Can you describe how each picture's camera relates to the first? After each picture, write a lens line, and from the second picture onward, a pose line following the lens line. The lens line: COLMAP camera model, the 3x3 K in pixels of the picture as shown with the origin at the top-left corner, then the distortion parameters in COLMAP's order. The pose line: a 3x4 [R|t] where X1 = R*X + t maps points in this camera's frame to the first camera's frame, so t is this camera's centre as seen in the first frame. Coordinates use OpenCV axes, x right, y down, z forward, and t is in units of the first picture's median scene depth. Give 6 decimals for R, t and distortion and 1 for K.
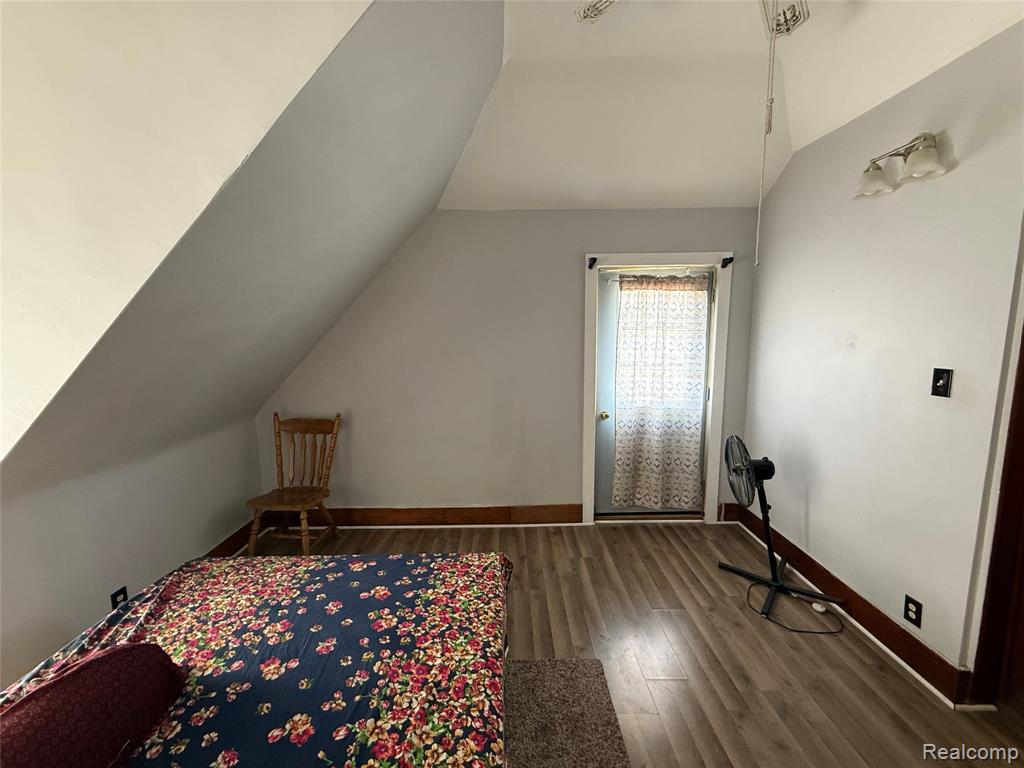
lens RADIAL K [[407.7, 0, 509.5], [0, 407.7, 382.3], [0, 0, 1]] dist [-0.000128, 0.000677]
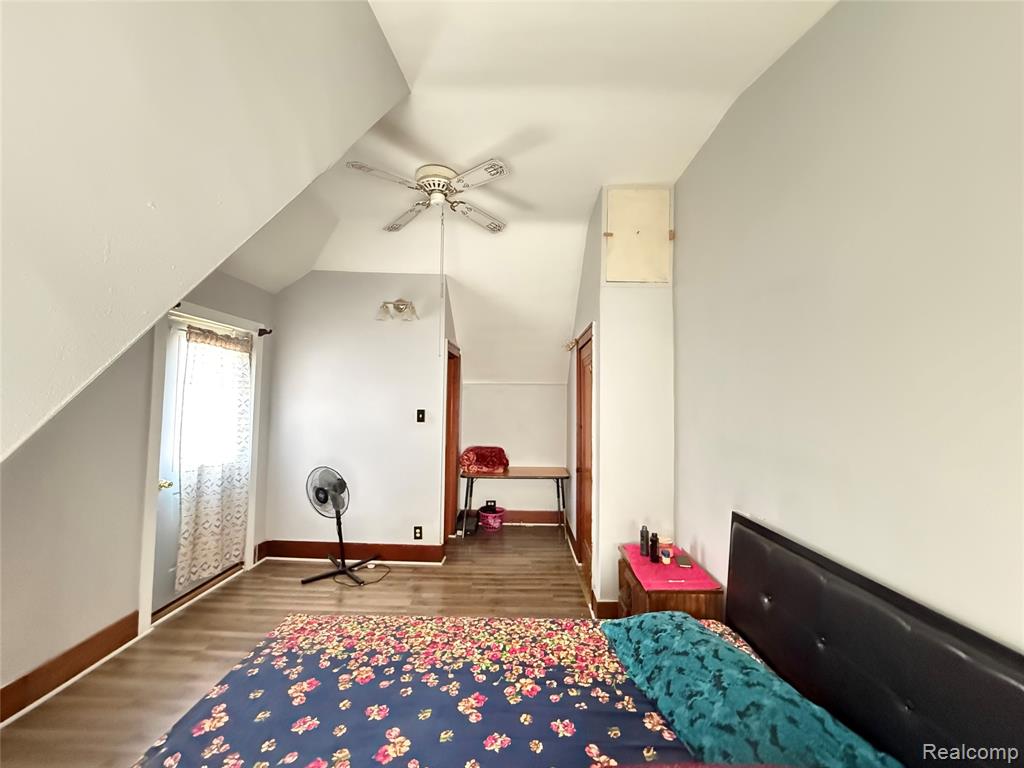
lens RADIAL K [[407.7, 0, 509.5], [0, 407.7, 382.3], [0, 0, 1]] dist [-0.000128, 0.000677]
pose [[0.024294, 0.055593, 0.998158, -0.722302], [0.111720, 0.992047, -0.057972, 0.001193], [-0.993443, 0.112923, 0.017890, 0.315555]]
